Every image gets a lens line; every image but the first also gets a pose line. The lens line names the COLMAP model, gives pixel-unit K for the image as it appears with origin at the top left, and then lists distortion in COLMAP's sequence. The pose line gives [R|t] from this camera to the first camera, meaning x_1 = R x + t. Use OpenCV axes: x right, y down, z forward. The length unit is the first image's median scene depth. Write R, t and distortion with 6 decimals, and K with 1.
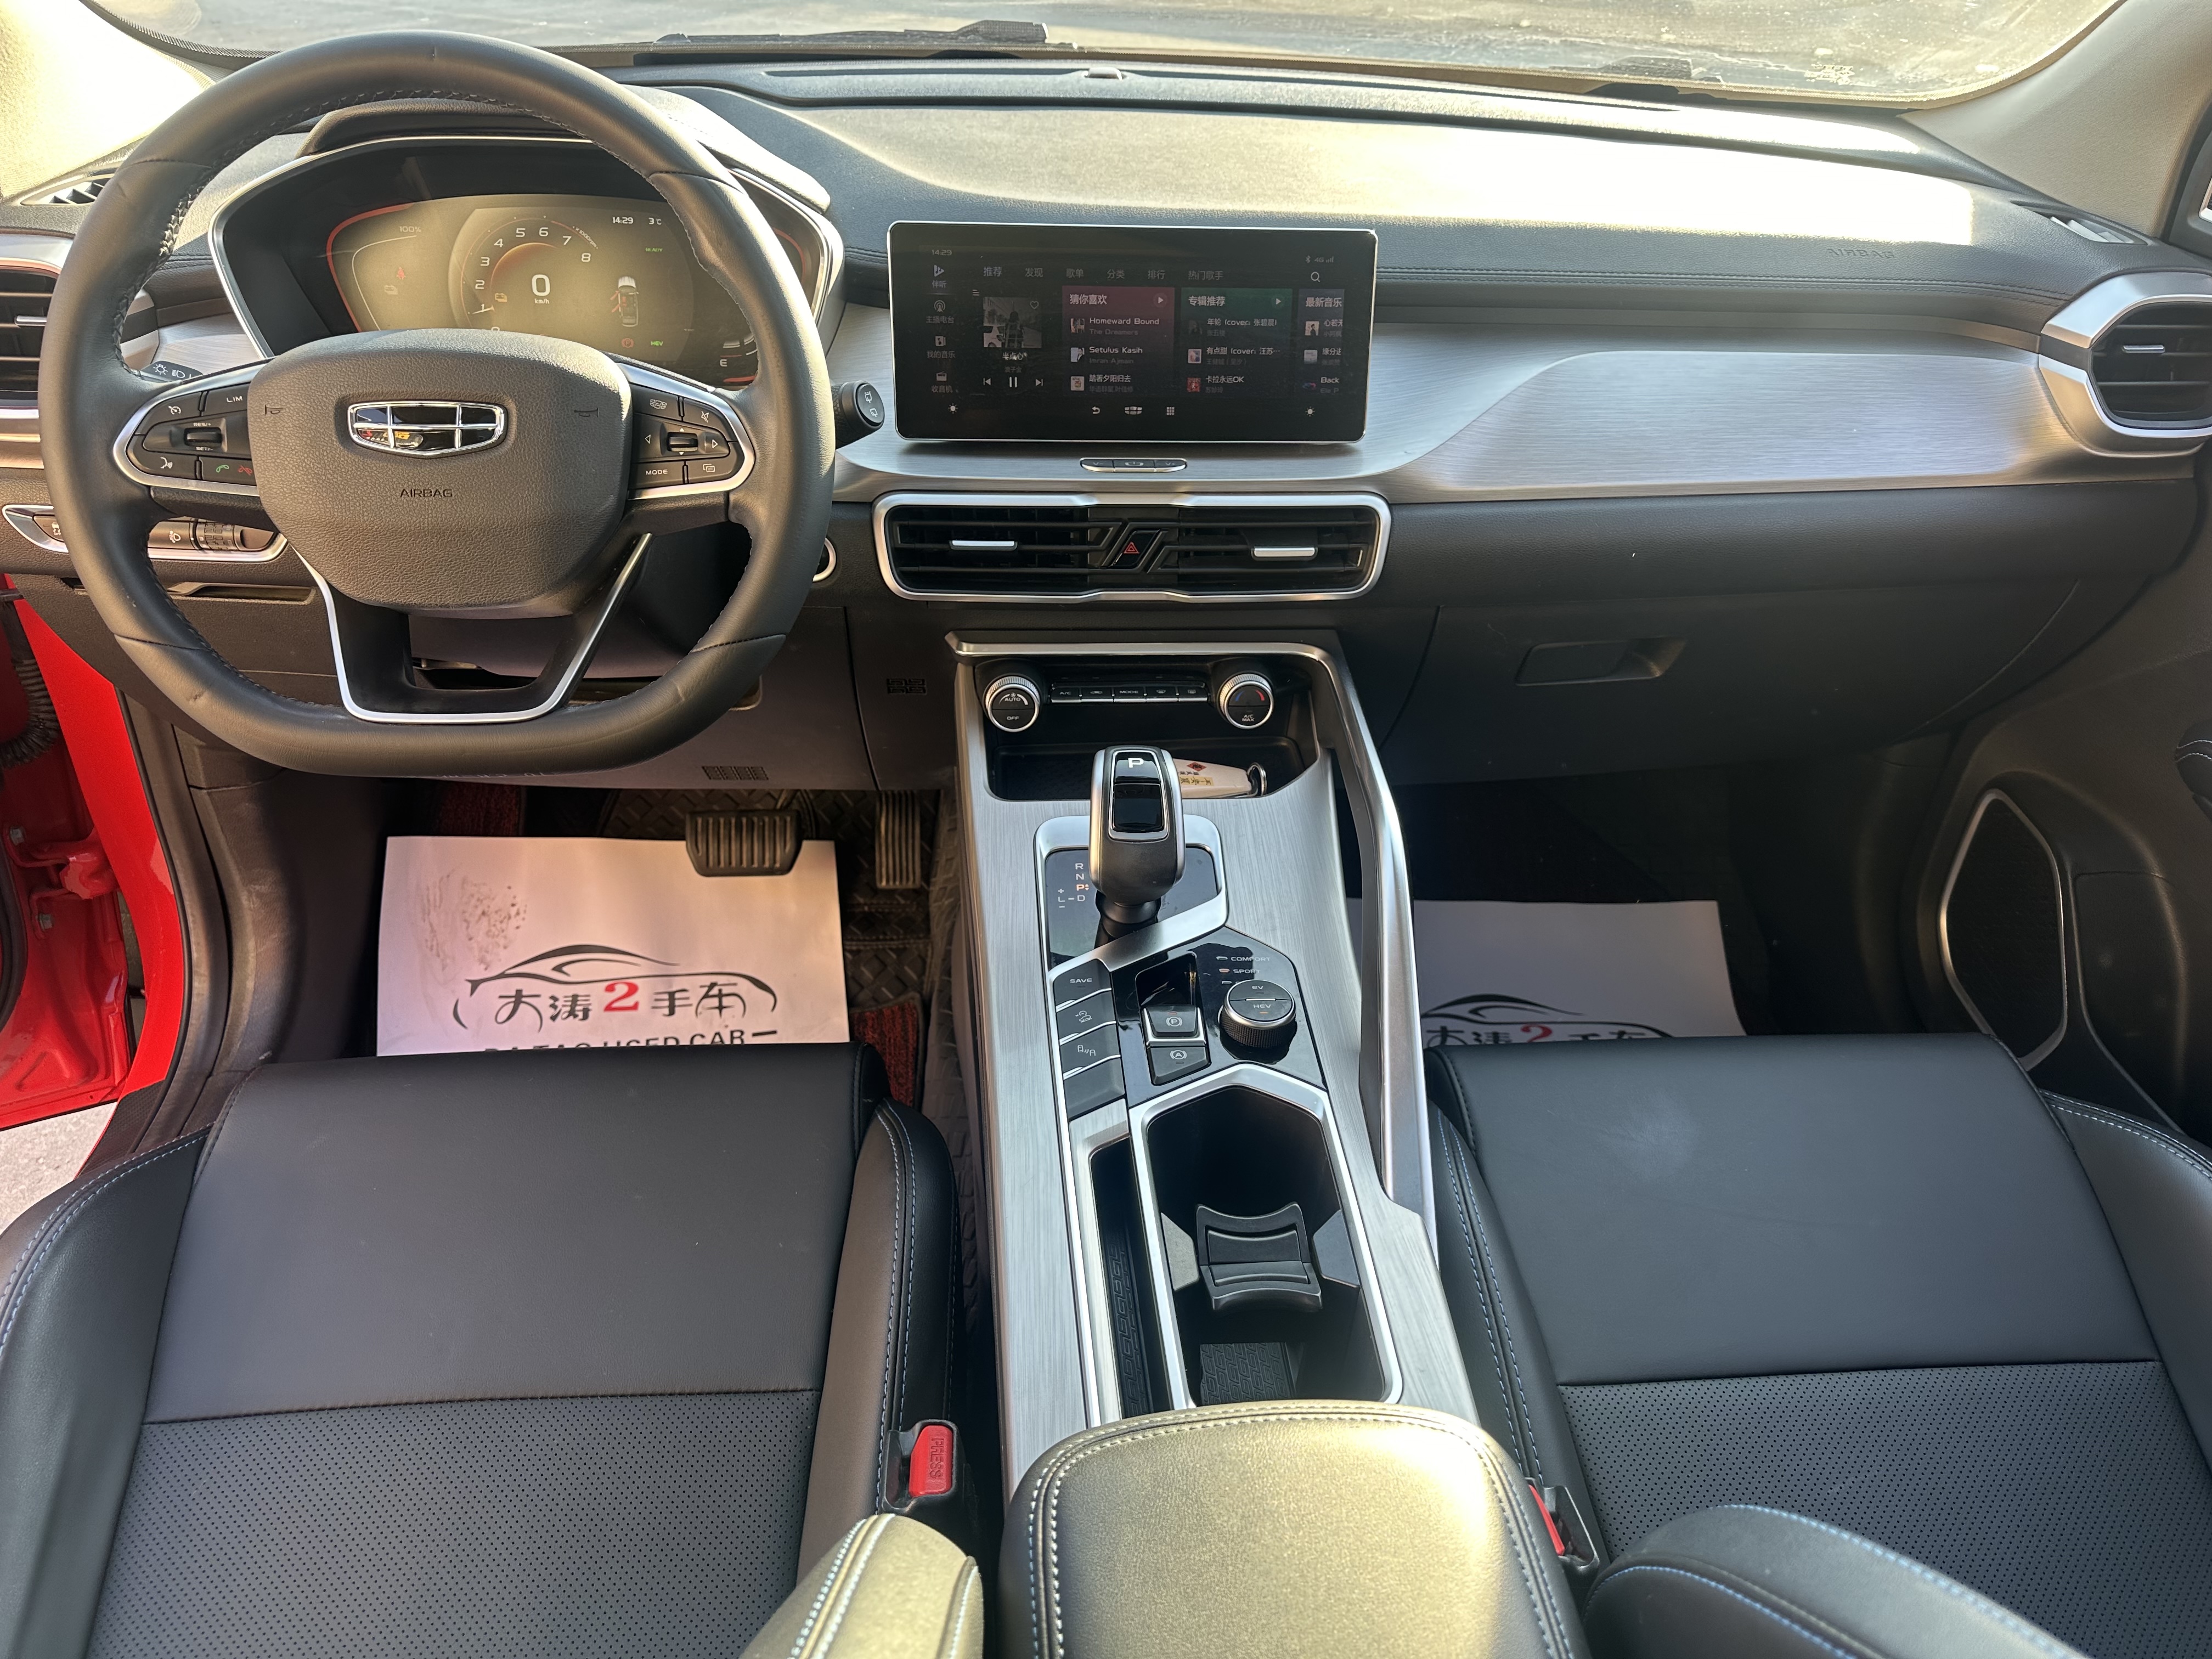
lens RADIAL K [[1572.0, 0, 1106.0], [0, 1572.0, 829.5], [0, 0, 1]] dist [0.005979, -0.002542]
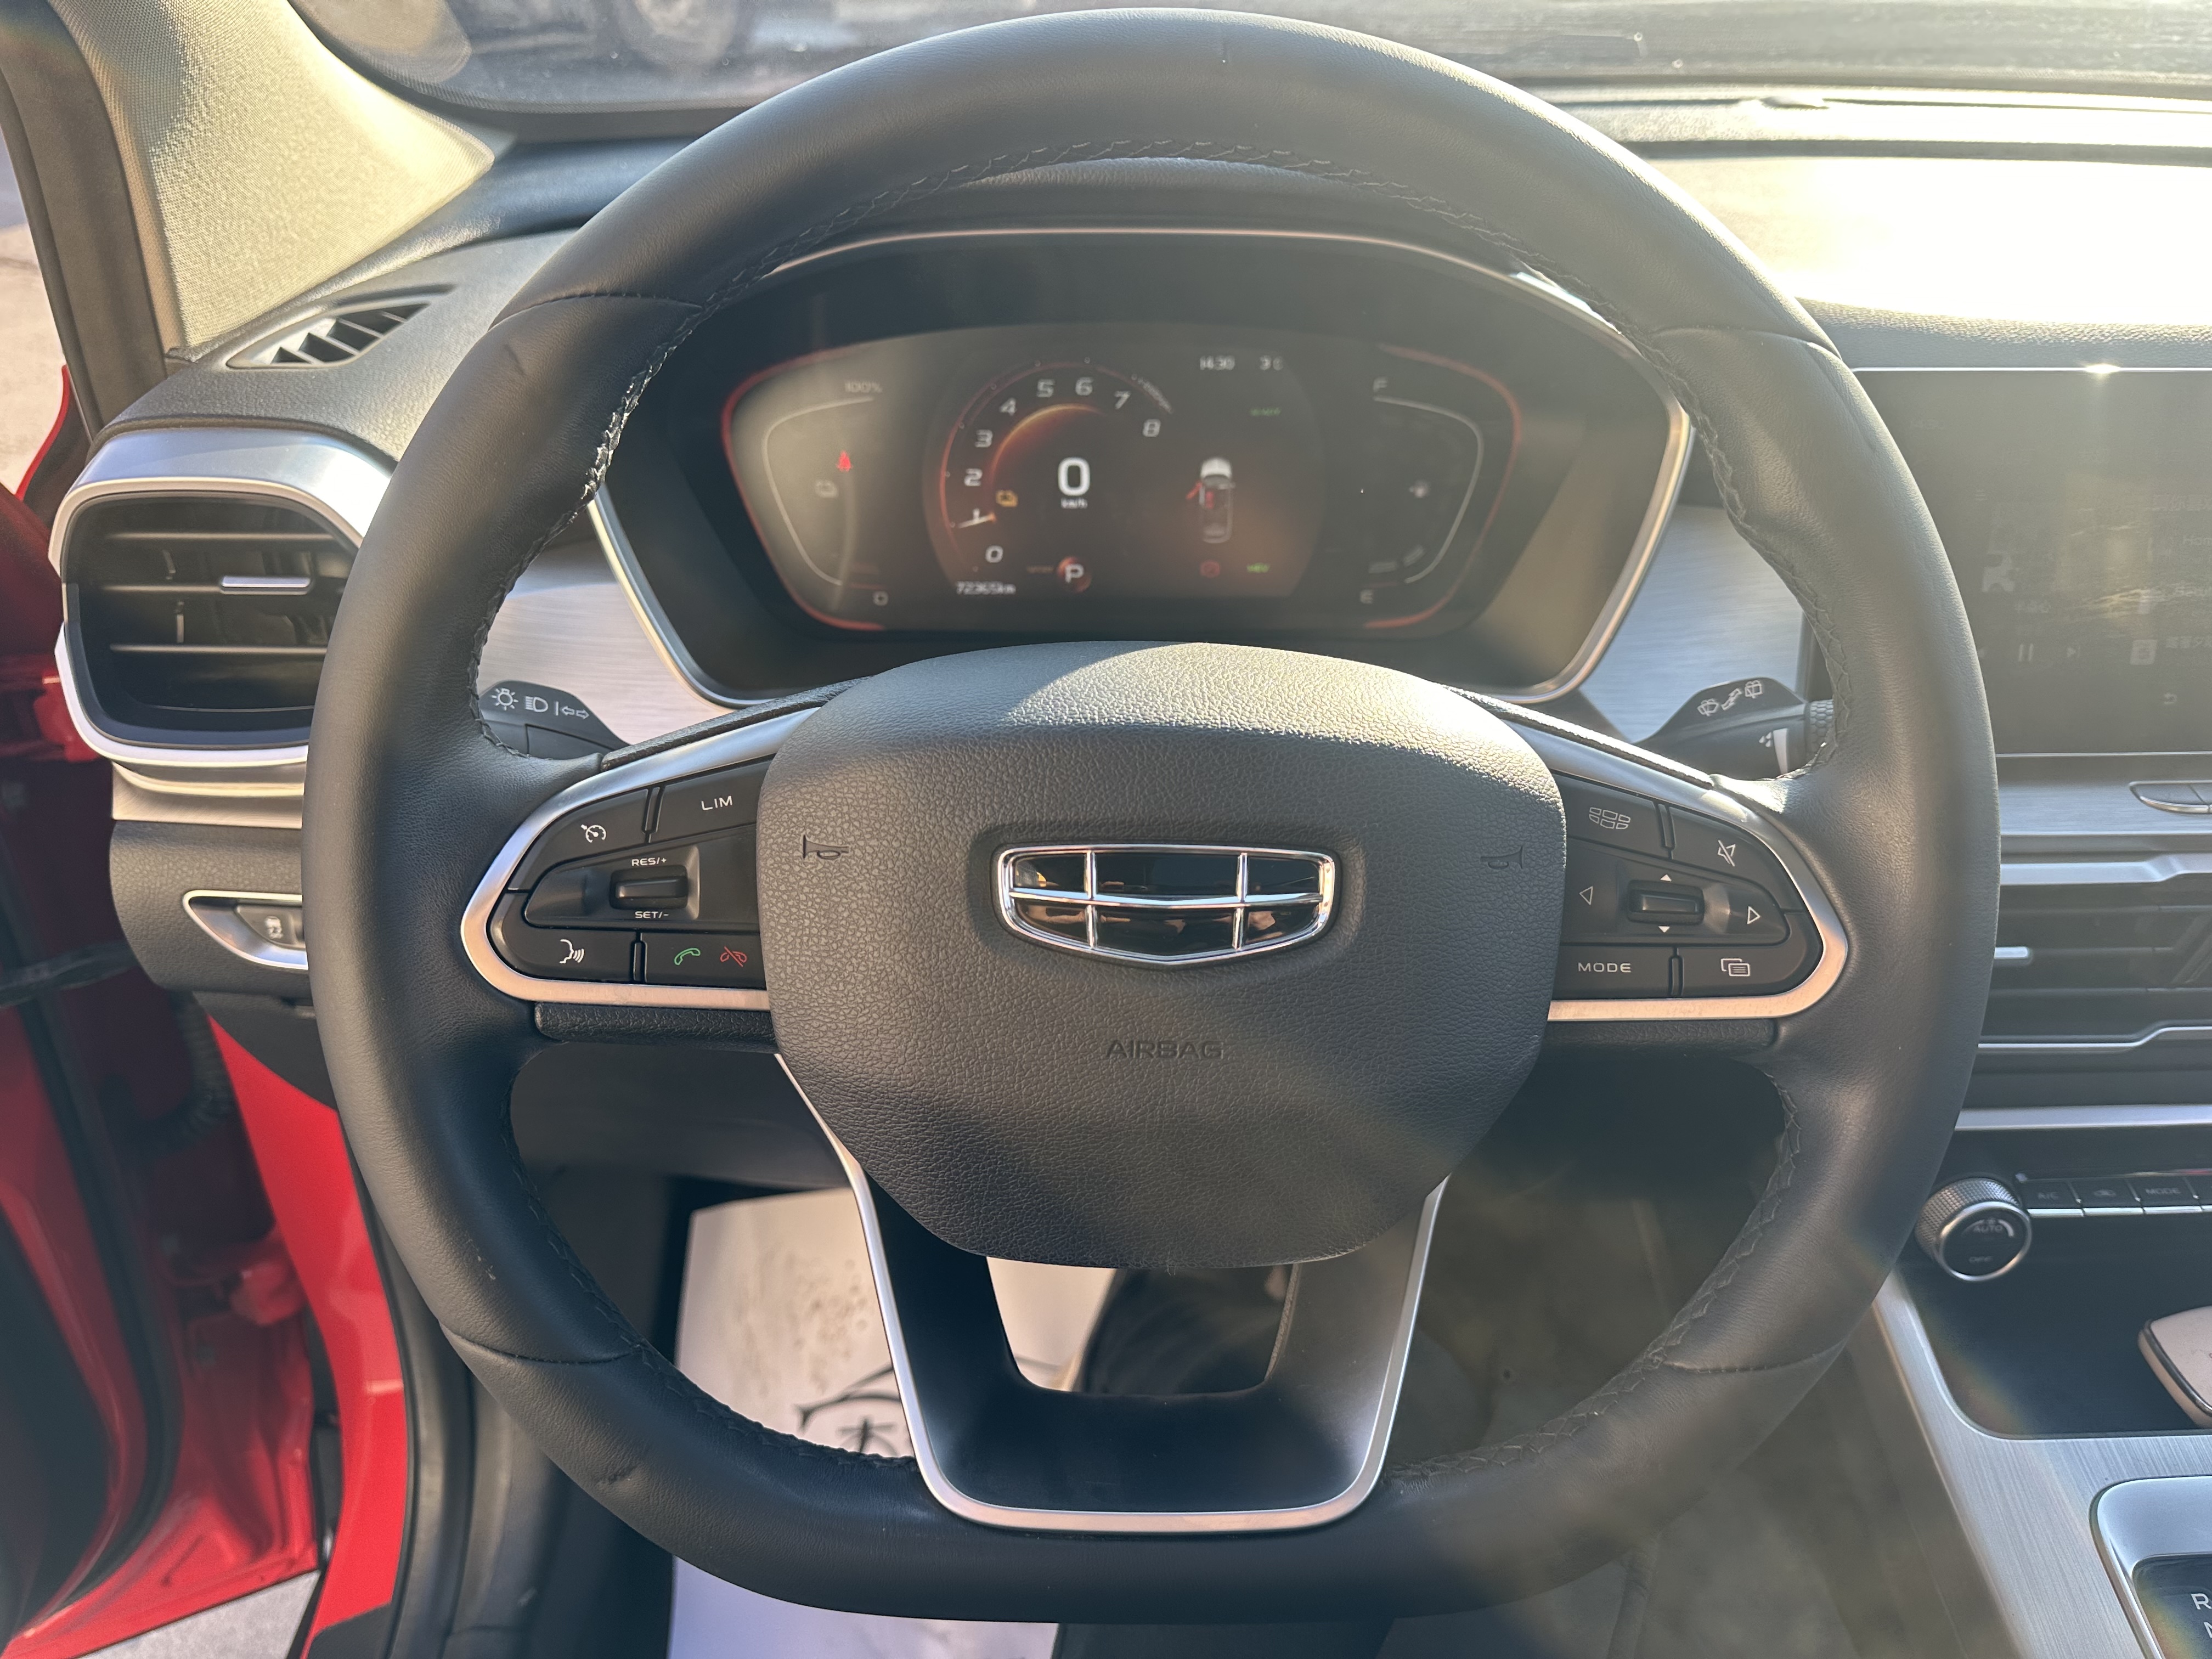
lens RADIAL K [[1542.5, 0, 1106.0], [0, 1542.5, 829.5], [0, 0, 1]] dist [0.124781, -0.124003]
pose [[0.998859, -0.007090, -0.047231, -0.350006], [0.006002, 0.999714, -0.023139, -0.217101], [0.047381, 0.022829, 0.998616, 0.455336]]
